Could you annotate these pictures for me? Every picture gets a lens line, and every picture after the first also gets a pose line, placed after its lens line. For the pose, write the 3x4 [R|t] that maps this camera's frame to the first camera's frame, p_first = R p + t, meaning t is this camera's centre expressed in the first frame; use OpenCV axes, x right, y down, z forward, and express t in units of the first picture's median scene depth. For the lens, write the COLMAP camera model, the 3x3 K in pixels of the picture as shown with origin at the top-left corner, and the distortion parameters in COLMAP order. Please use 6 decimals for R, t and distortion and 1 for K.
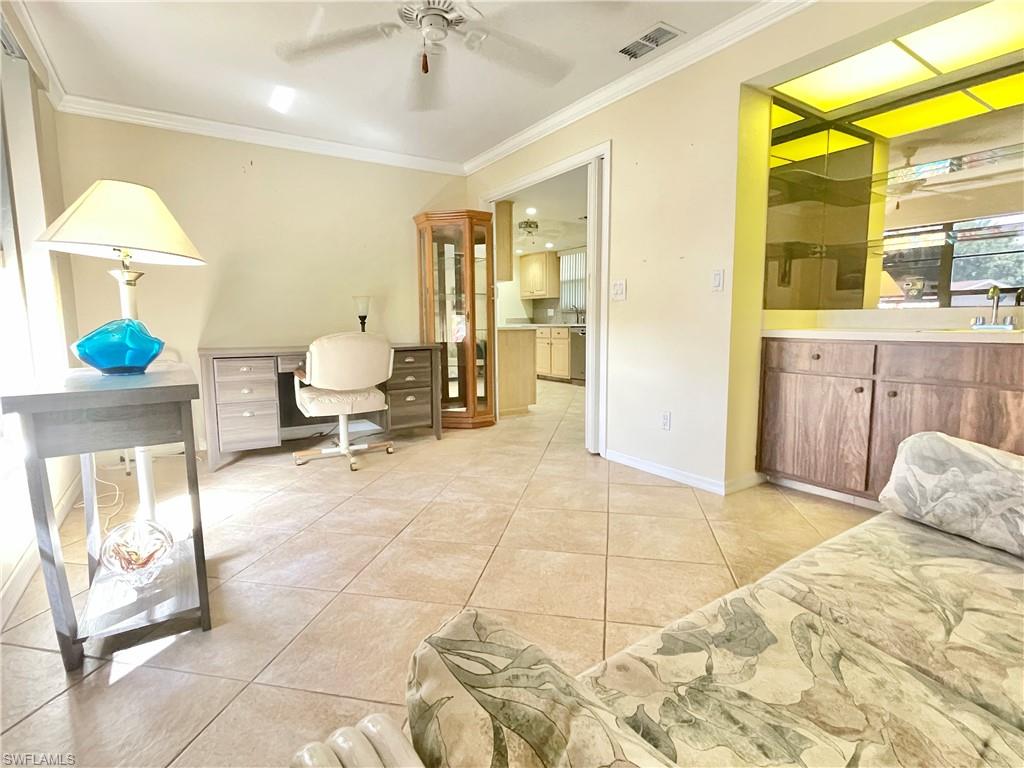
lens RADIAL K [[507.2, 0, 504.9], [0, 507.2, 382.6], [0, 0, 1]] dist [-0.005445, -0.000757]
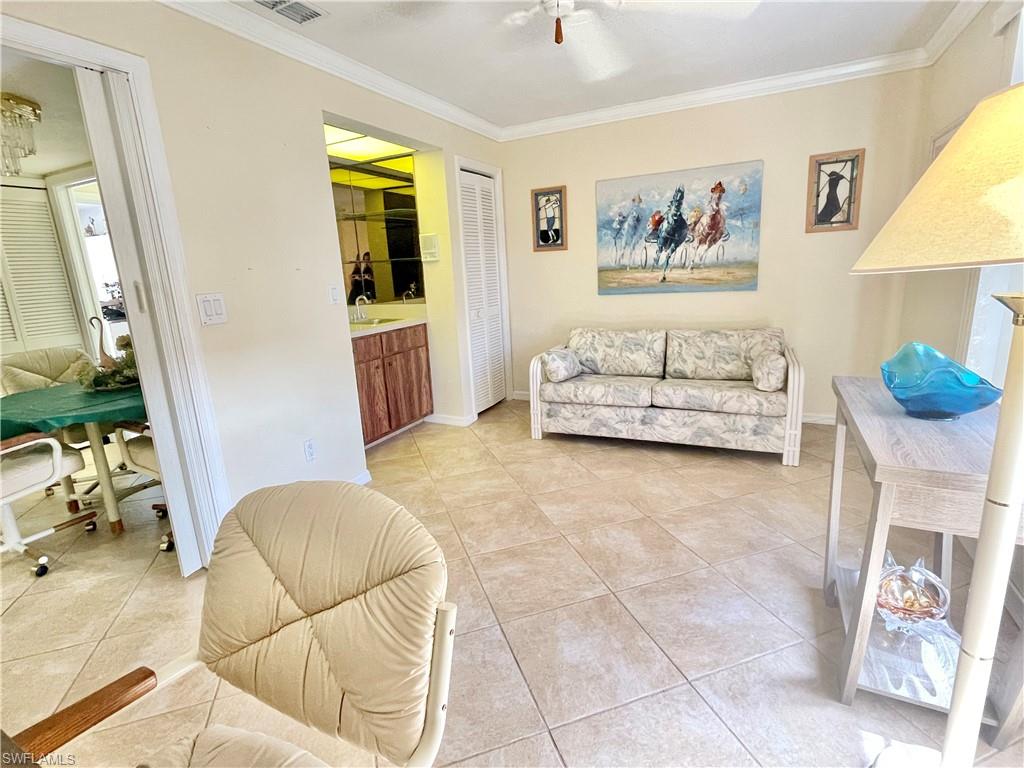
lens RADIAL K [[507.2, 0, 505.6], [0, 507.2, 381.1], [0, 0, 1]] dist [-0.005445, -0.000757]
pose [[-0.501079, -0.159971, 0.850487, -0.807596], [0.154616, 0.950405, 0.269859, -0.307400], [-0.851477, 0.266720, -0.451494, 1.446257]]
